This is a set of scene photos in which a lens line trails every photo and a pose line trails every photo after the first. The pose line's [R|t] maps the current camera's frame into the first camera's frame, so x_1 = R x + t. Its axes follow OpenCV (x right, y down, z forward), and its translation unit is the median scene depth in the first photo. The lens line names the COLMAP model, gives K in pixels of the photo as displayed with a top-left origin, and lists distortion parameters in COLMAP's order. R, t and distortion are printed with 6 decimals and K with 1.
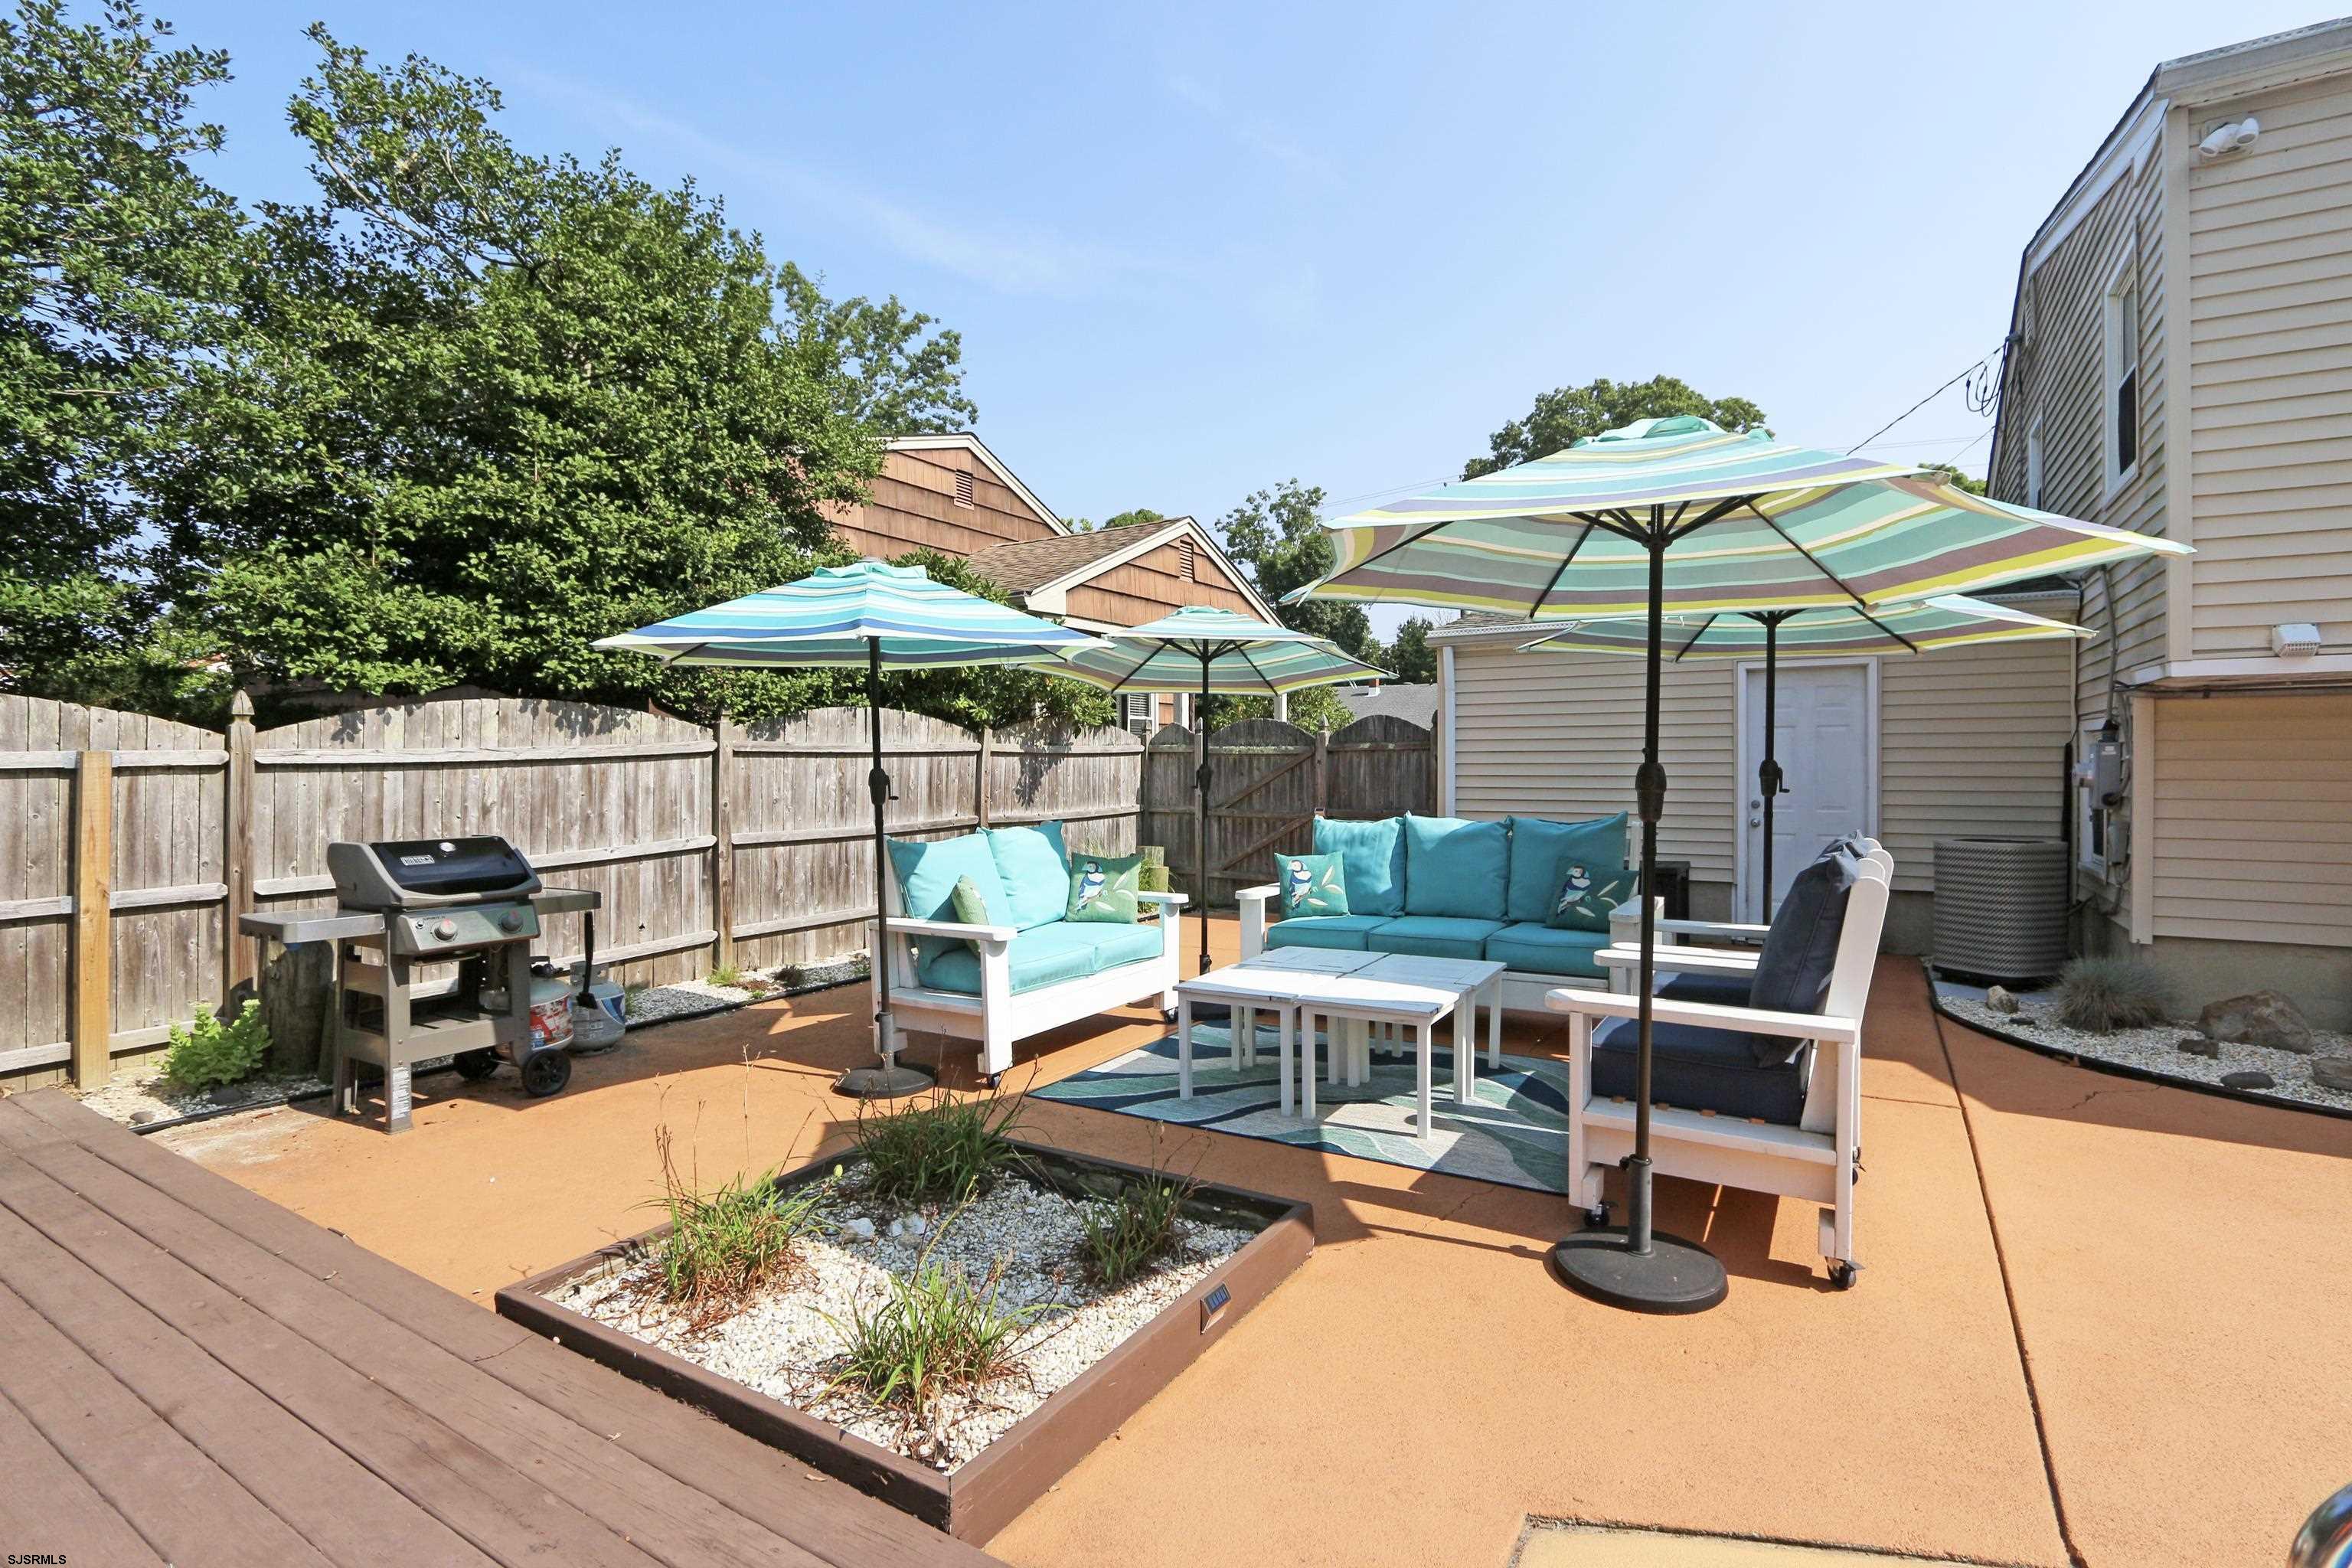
lens RADIAL K [[1104.2, 0, 1204.3], [0, 1104.2, 770.8], [0, 0, 1]] dist [-0.019399, -0.000020]
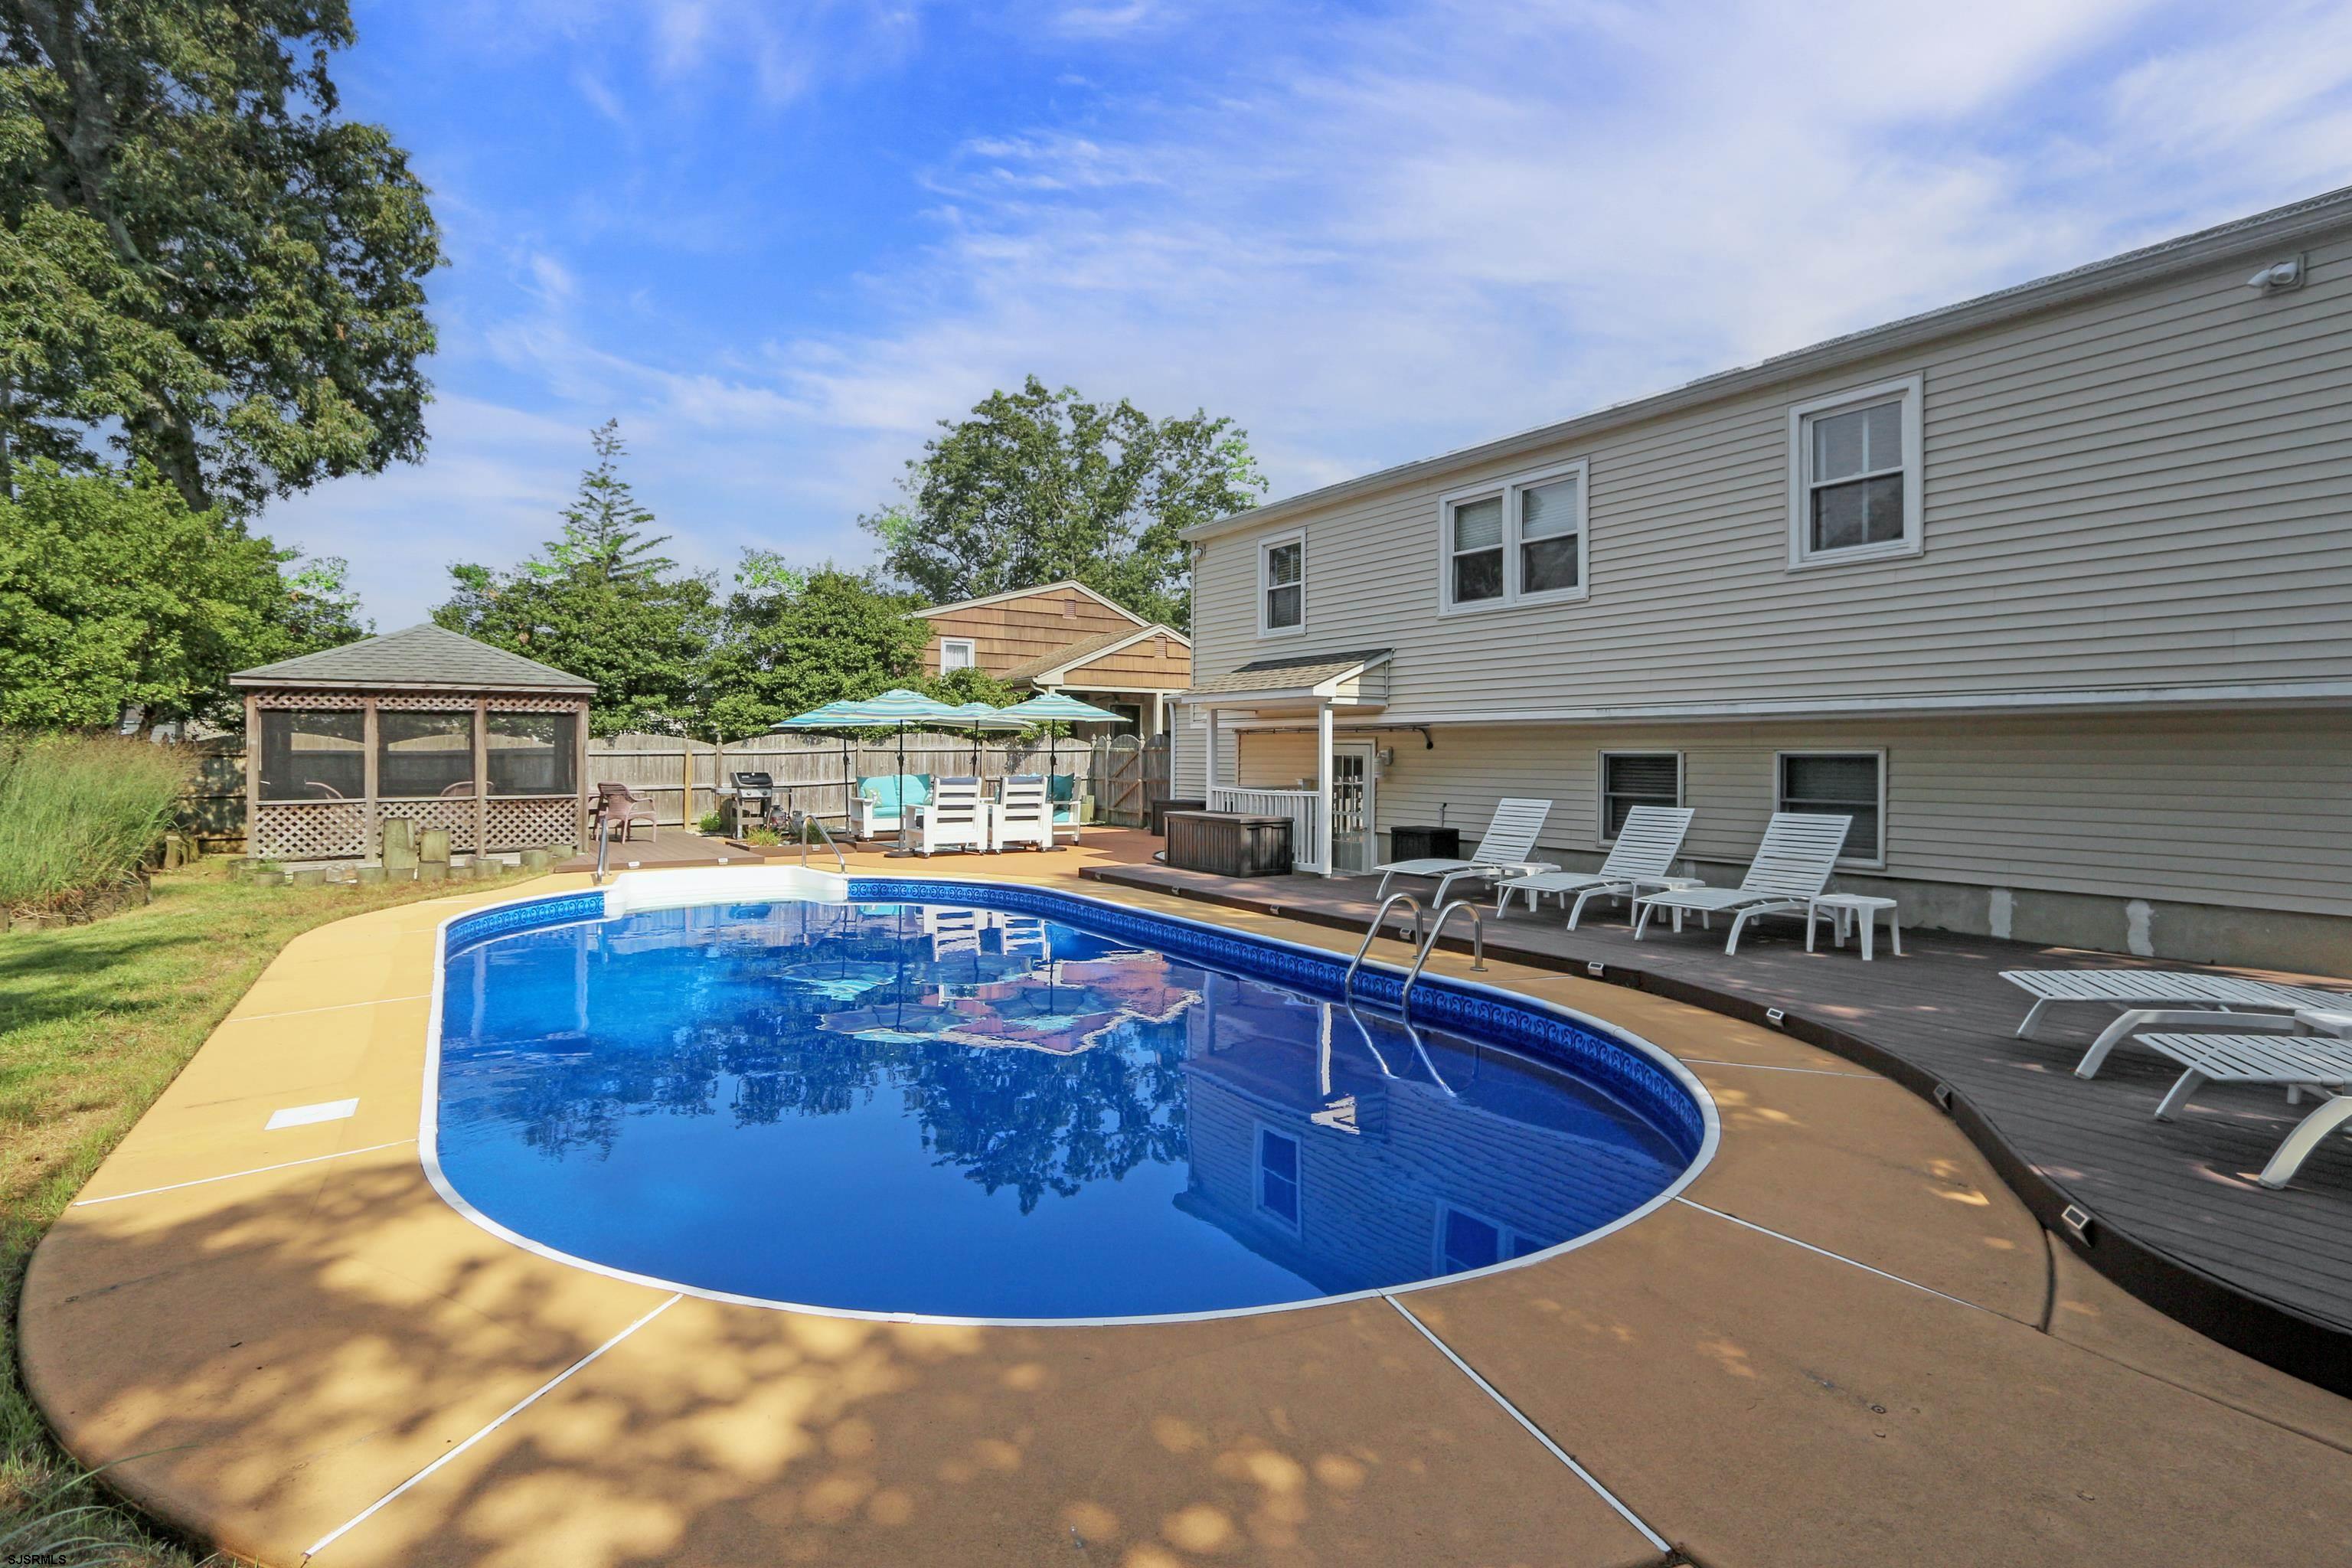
lens RADIAL K [[1075.4, 0, 1187.9], [0, 1075.4, 746.1], [0, 0, 1]] dist [-0.018398, -0.000149]
pose [[0.913463, 0.004827, -0.406894, 1.698533], [-0.011411, 0.999840, -0.013756, 0.001798], [0.406763, 0.017209, 0.913372, -1.401827]]
